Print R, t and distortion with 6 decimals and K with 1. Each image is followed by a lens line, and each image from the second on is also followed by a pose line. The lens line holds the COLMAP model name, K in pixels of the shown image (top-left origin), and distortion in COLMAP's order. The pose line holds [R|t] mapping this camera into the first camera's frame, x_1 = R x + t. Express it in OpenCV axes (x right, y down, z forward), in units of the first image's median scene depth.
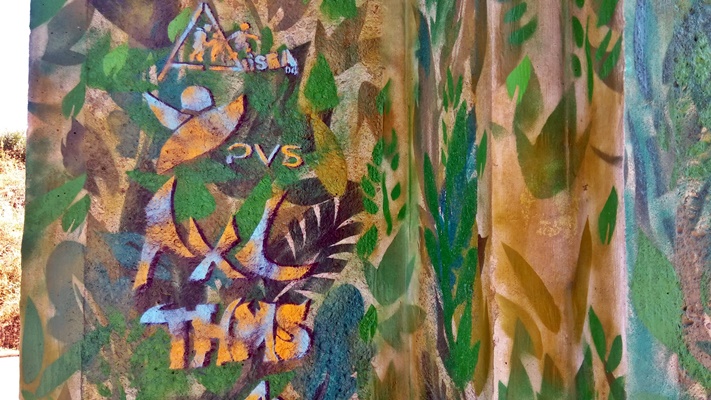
lens RADIAL K [[554.0, 0, 365.0], [0, 554.0, 200.2], [0, 0, 1]] dist [0.109354, -0.182188]
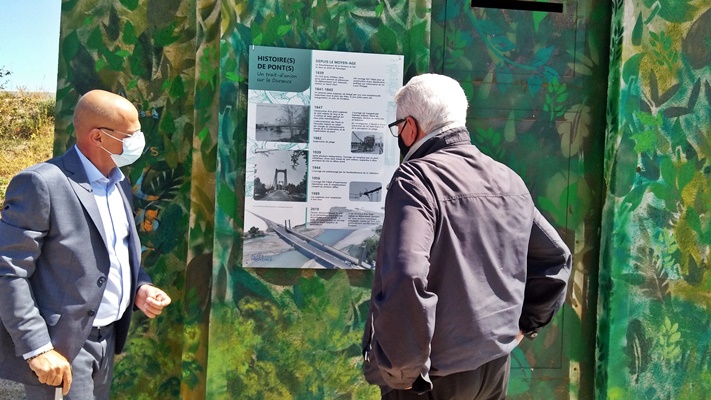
lens RADIAL K [[600.7, 0, 355.5], [0, 600.7, 200.0], [0, 0, 1]] dist [0.113400, -0.200501]
pose [[0.994799, 0.055205, -0.085602, 1.021753], [-0.051803, 0.997796, 0.041468, -0.021345], [0.087702, -0.036818, 0.995466, -1.663008]]
